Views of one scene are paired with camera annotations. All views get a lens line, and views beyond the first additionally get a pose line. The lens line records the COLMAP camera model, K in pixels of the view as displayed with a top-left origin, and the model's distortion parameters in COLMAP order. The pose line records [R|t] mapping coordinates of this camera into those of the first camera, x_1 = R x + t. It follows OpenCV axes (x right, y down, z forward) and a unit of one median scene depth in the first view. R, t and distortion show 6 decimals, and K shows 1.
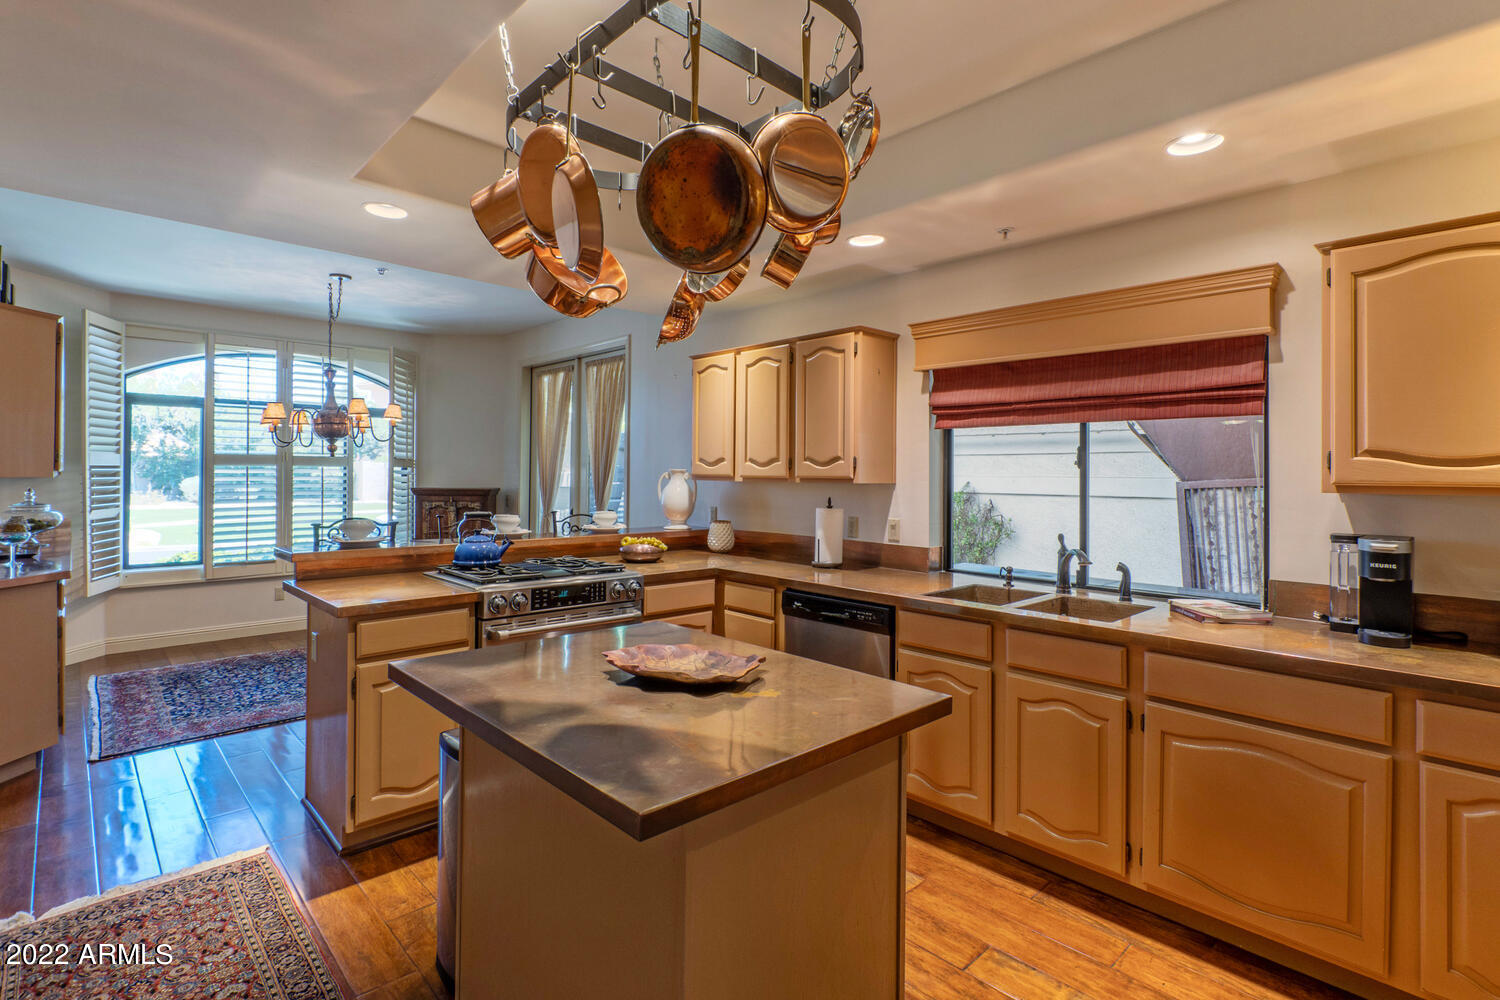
lens RADIAL K [[712.2, 0, 736.5], [0, 712.2, 466.4], [0, 0, 1]] dist [-0.001850, -0.000236]
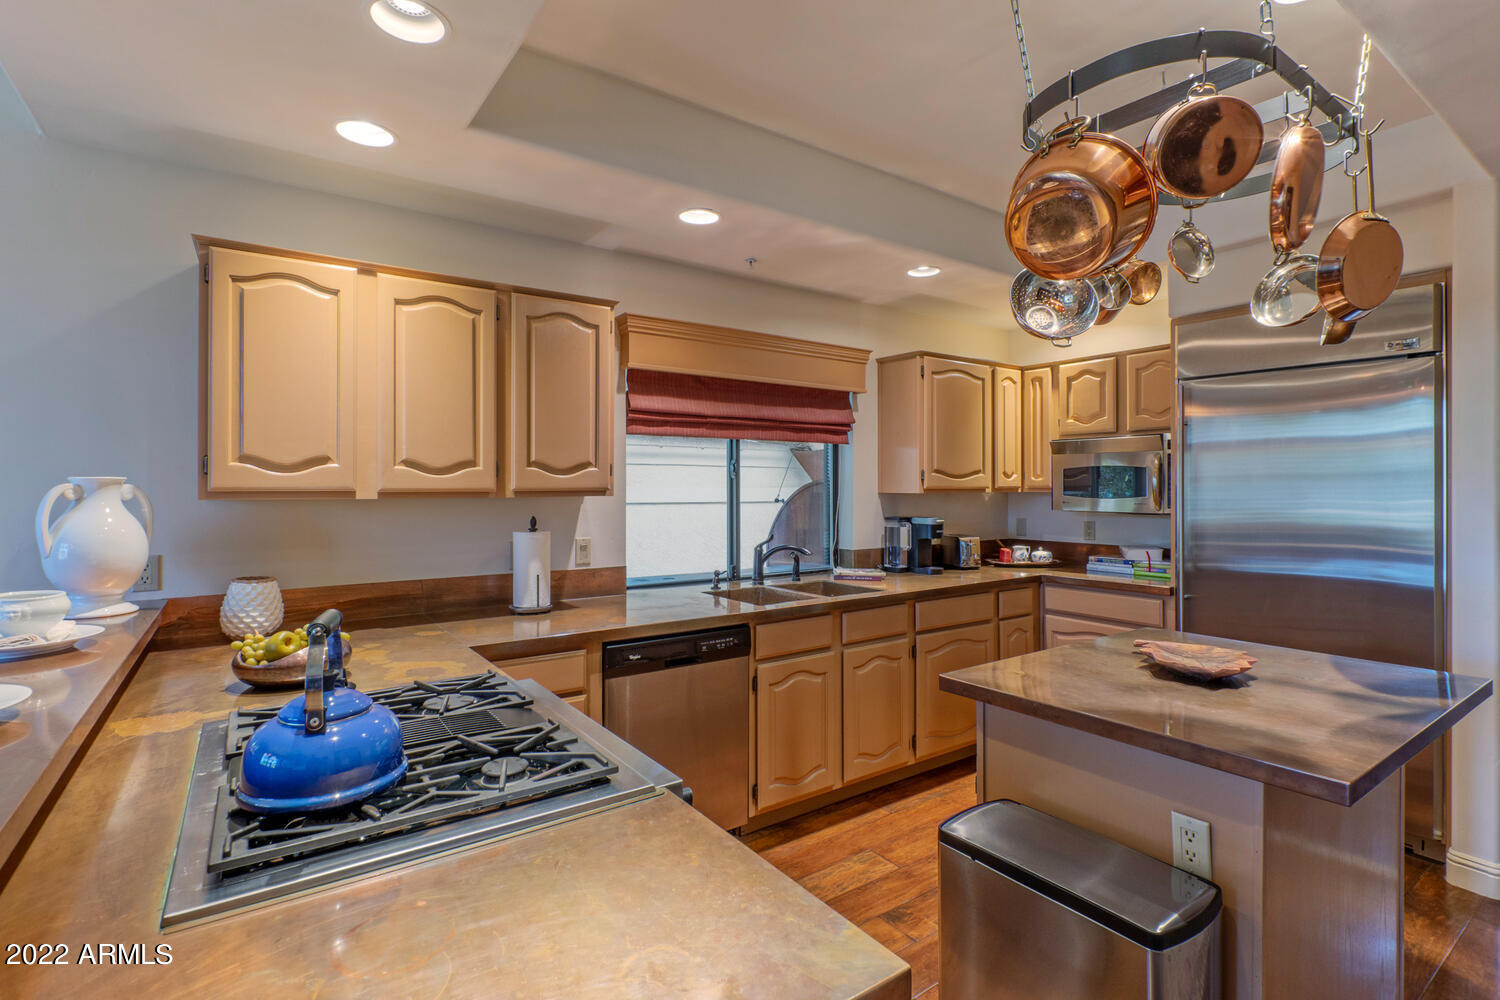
lens RADIAL K [[712.2, 0, 741.9], [0, 712.2, 481.9], [0, 0, 1]] dist [-0.001850, -0.000236]
pose [[0.143902, -0.004900, 0.989580, -0.676095], [-0.010214, 0.999927, 0.006436, 0.000961], [-0.989539, -0.011033, 0.143842, 0.819715]]
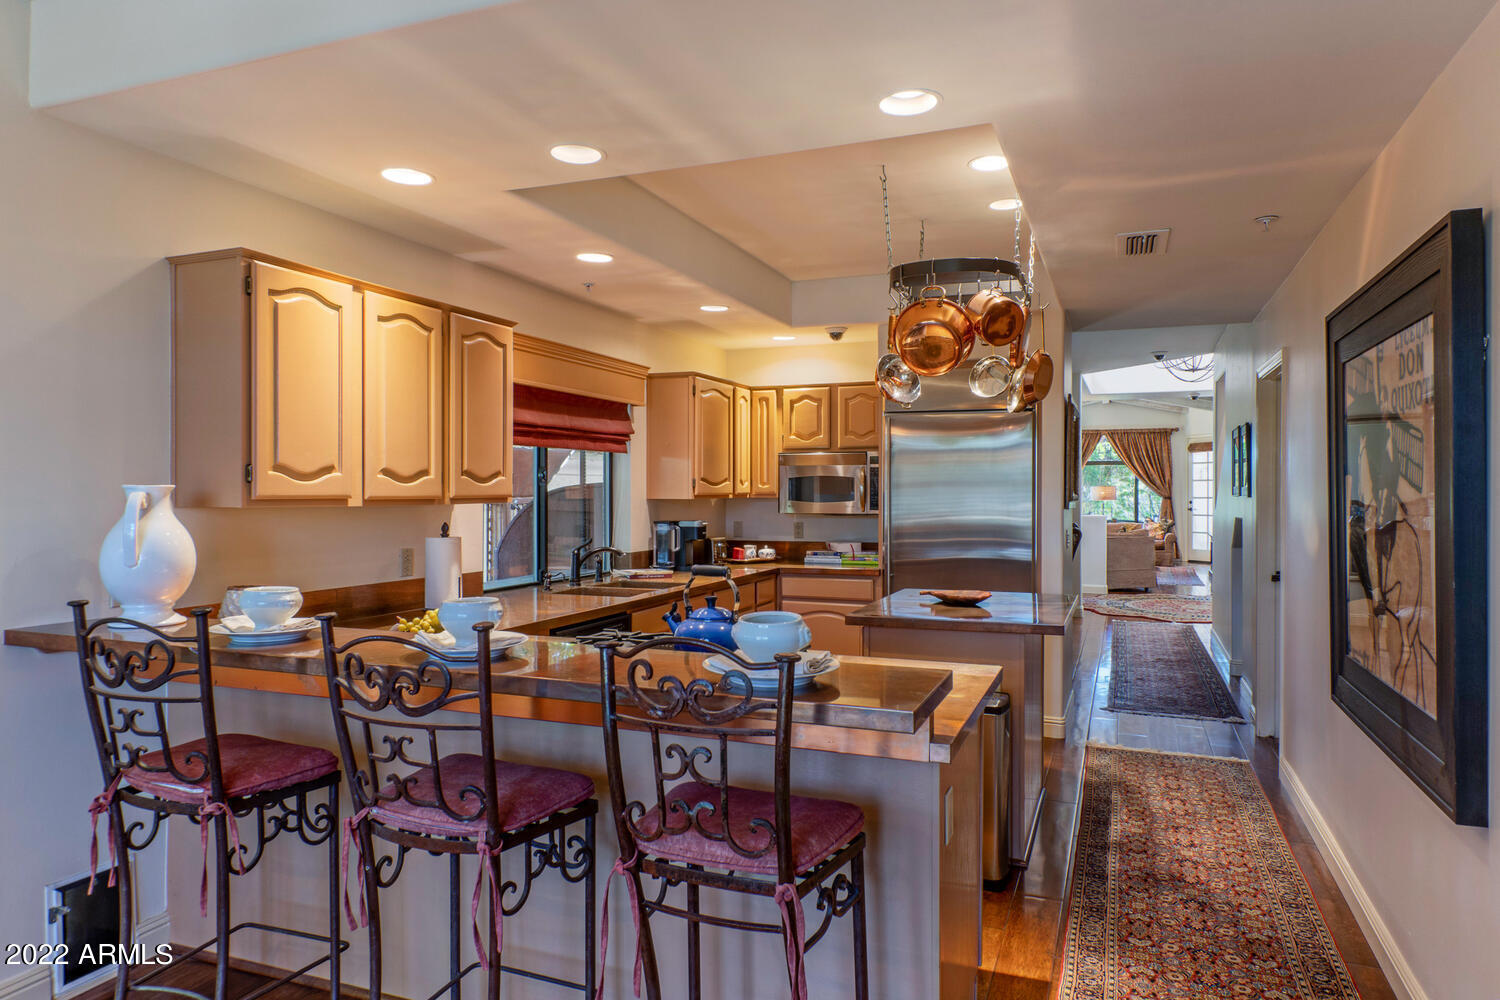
lens RADIAL K [[953.8, 0, 753.2], [0, 953.8, 494.0], [0, 0, 1]] dist [0.007230, 0.000869]
pose [[-0.428682, -0.011897, 0.903377, -1.124408], [-0.013227, 0.999889, 0.006891, 0.001331], [-0.903359, -0.008994, -0.428792, 1.370682]]
